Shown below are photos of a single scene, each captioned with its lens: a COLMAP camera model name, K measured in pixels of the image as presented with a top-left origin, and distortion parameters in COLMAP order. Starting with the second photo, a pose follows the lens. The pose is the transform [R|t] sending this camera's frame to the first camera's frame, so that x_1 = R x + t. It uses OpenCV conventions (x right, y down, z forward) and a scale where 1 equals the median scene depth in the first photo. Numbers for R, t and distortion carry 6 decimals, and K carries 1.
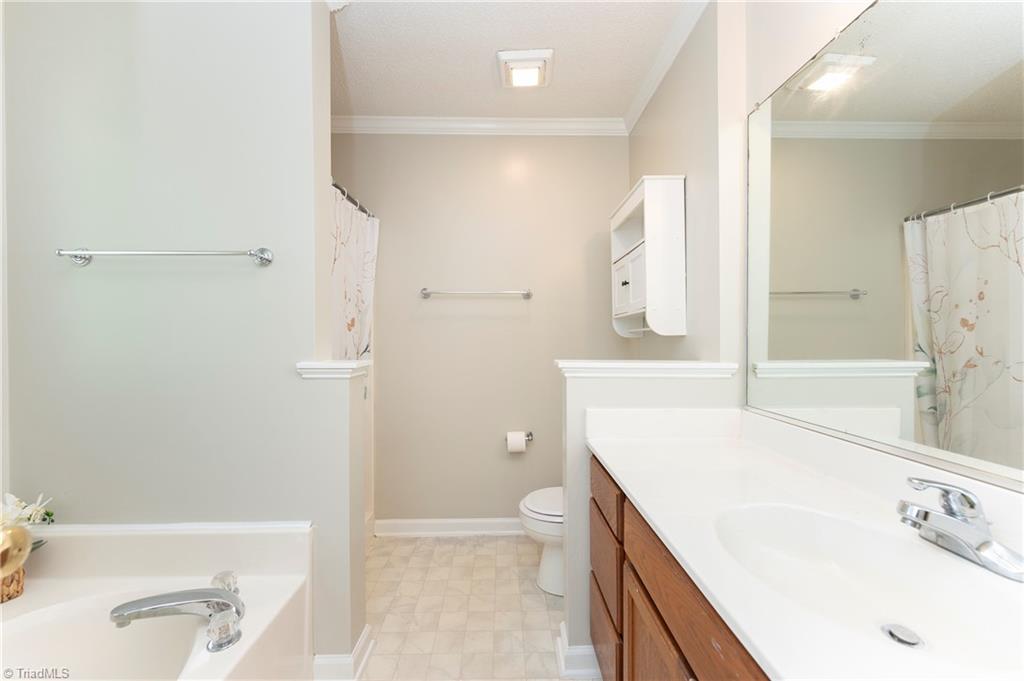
lens RADIAL K [[408.2, 0, 513.4], [0, 408.2, 340.7], [0, 0, 1]] dist [-0.001755, 0.000469]
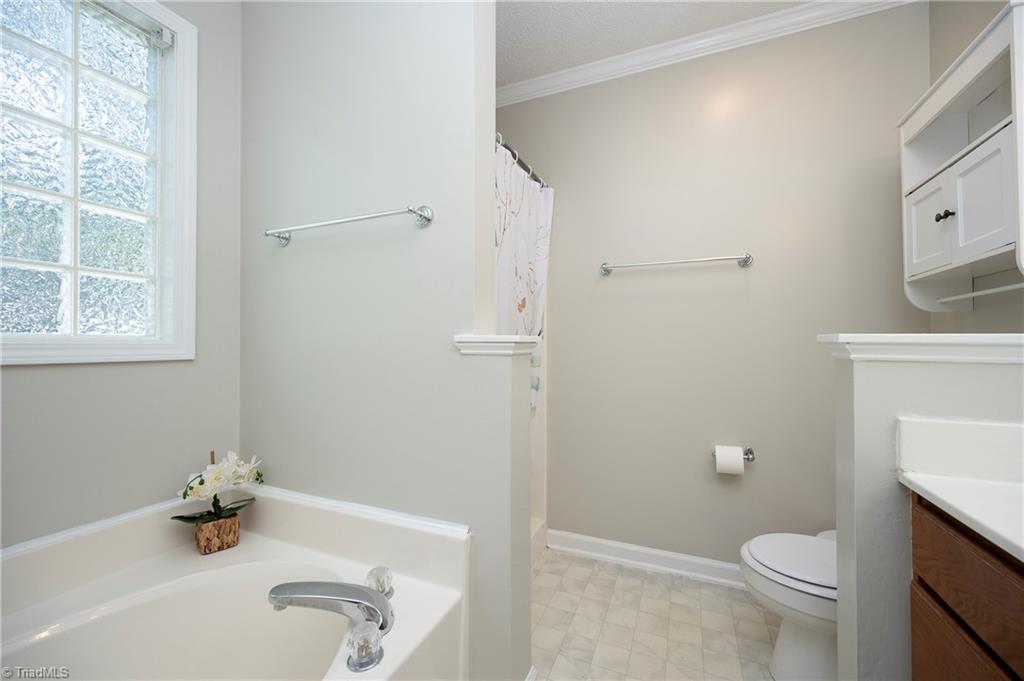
lens RADIAL K [[408.2, 0, 509.7], [0, 408.2, 343.5], [0, 0, 1]] dist [-0.001755, 0.000469]
pose [[0.906434, 0.002199, -0.422342, -0.052417], [-0.004719, 0.999977, -0.004922, 0.054704], [0.422321, 0.006454, 0.906423, 0.206691]]
